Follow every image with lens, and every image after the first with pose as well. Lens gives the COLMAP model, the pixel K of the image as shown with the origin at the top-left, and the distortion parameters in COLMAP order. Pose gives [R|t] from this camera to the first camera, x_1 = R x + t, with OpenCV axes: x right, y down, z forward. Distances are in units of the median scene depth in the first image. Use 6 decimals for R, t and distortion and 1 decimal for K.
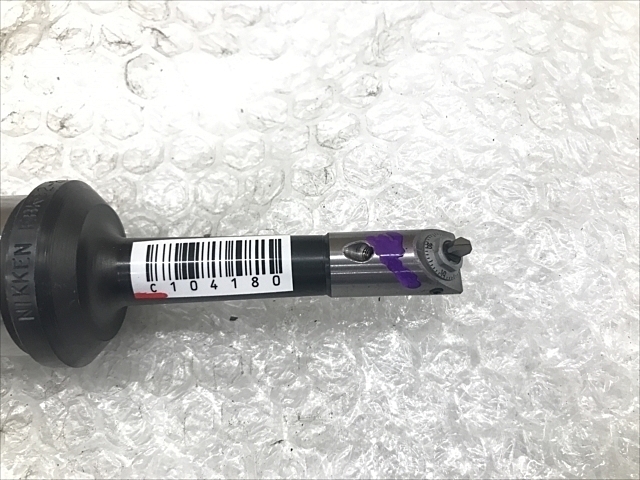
lens RADIAL K [[515.6, 0, 320.0], [0, 515.6, 240.0], [0, 0, 1]] dist [0.076240, -0.136358]
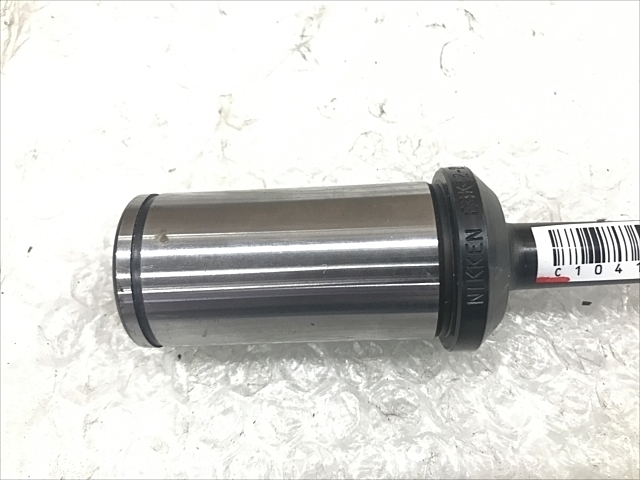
lens RADIAL K [[582.2, 0, 320.0], [0, 582.2, 240.0], [0, 0, 1]] dist [-0.020683, -0.007739]
pose [[0.999287, -0.010524, -0.036249, -0.695828], [0.011503, 0.999572, 0.026901, -0.006261], [0.035951, -0.027299, 0.998981, -0.139194]]
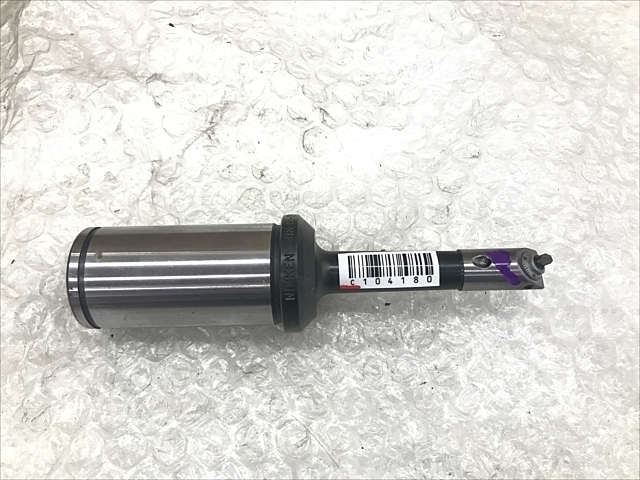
lens RADIAL K [[515.6, 0, 320.0], [0, 515.6, 240.0], [0, 0, 1]] dist [0.076240, -0.136358]
pose [[0.999934, 0.011499, 0.000594, -0.396860], [-0.011482, 0.999656, -0.023561, -0.000580], [-0.000865, 0.023552, 0.999722, -0.567184]]
